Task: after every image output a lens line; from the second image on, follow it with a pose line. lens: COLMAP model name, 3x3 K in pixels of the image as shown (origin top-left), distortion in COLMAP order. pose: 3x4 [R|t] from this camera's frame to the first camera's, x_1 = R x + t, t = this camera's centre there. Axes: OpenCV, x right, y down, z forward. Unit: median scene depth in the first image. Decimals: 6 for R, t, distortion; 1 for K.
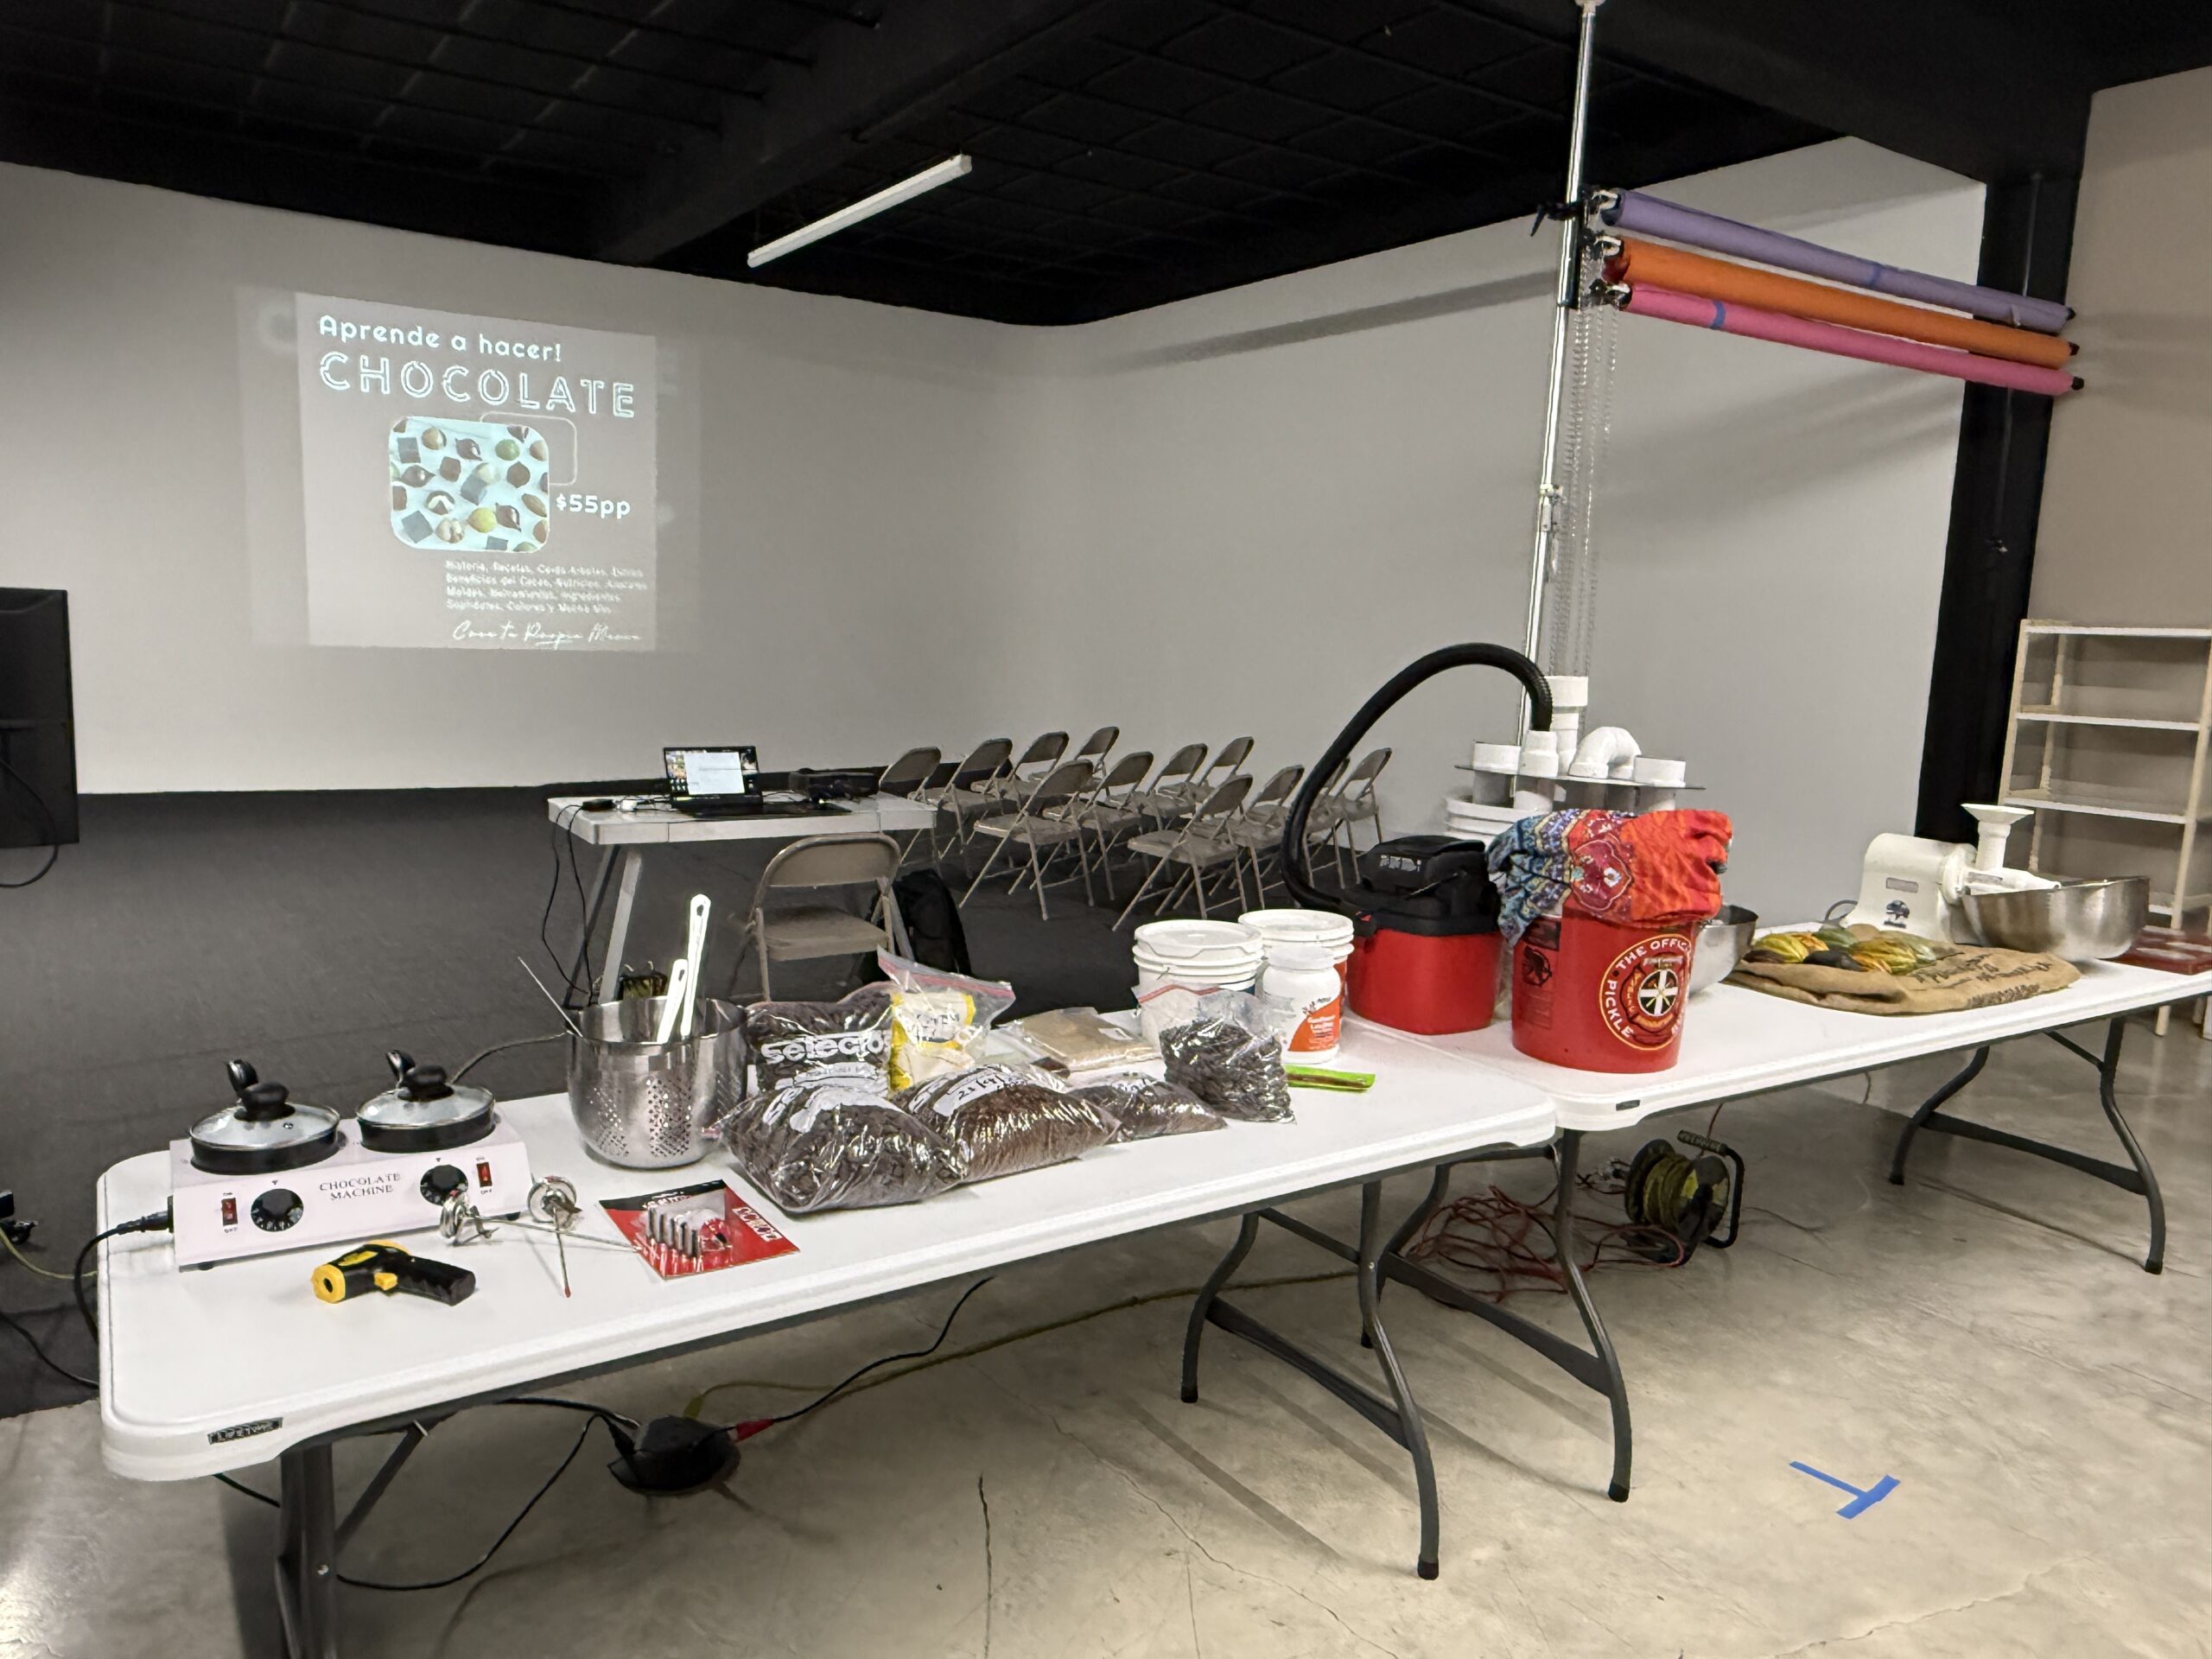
lens RADIAL K [[1547.0, 0, 1106.0], [0, 1547.0, 829.5], [0, 0, 1]] dist [0.065968, -0.072481]
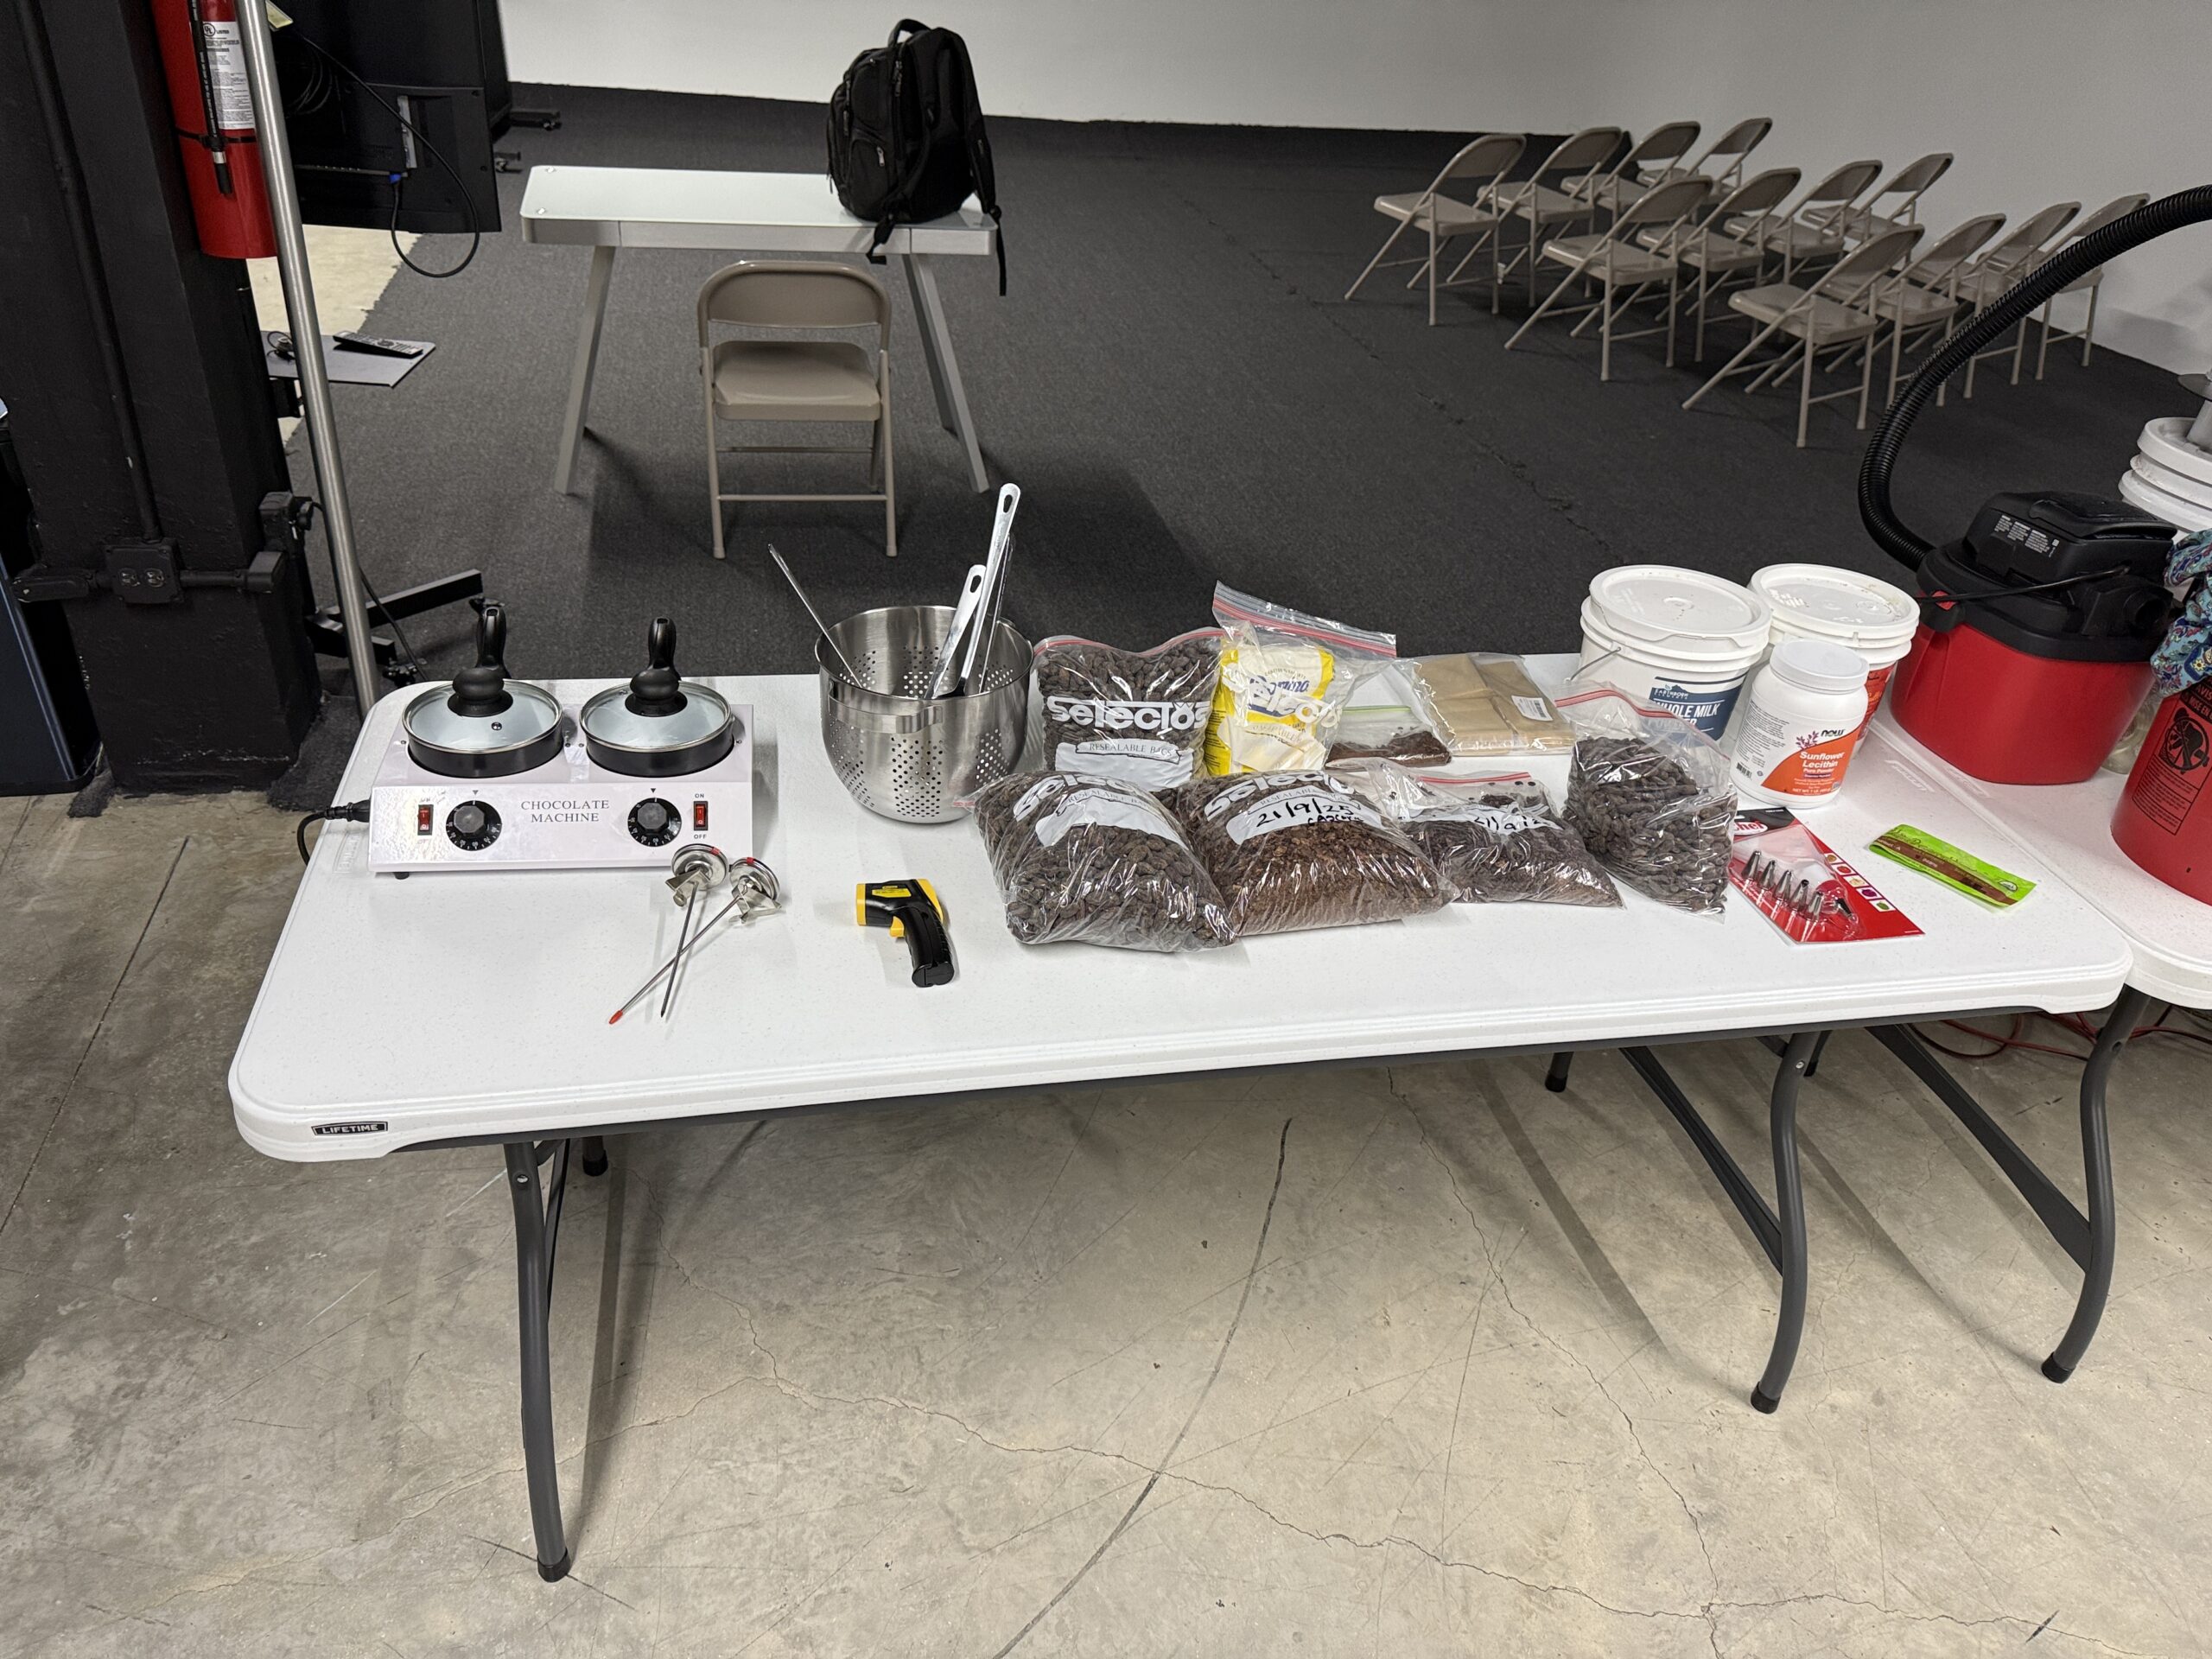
lens RADIAL K [[1592.8, 0, 1106.0], [0, 1592.8, 829.5], [0, 0, 1]] dist [0.051781, -0.052367]
pose [[0.929371, 0.231388, -0.287626, 0.050874], [-0.104706, 0.912400, 0.395680, -0.105496], [0.353986, -0.337617, 0.872186, 0.210428]]
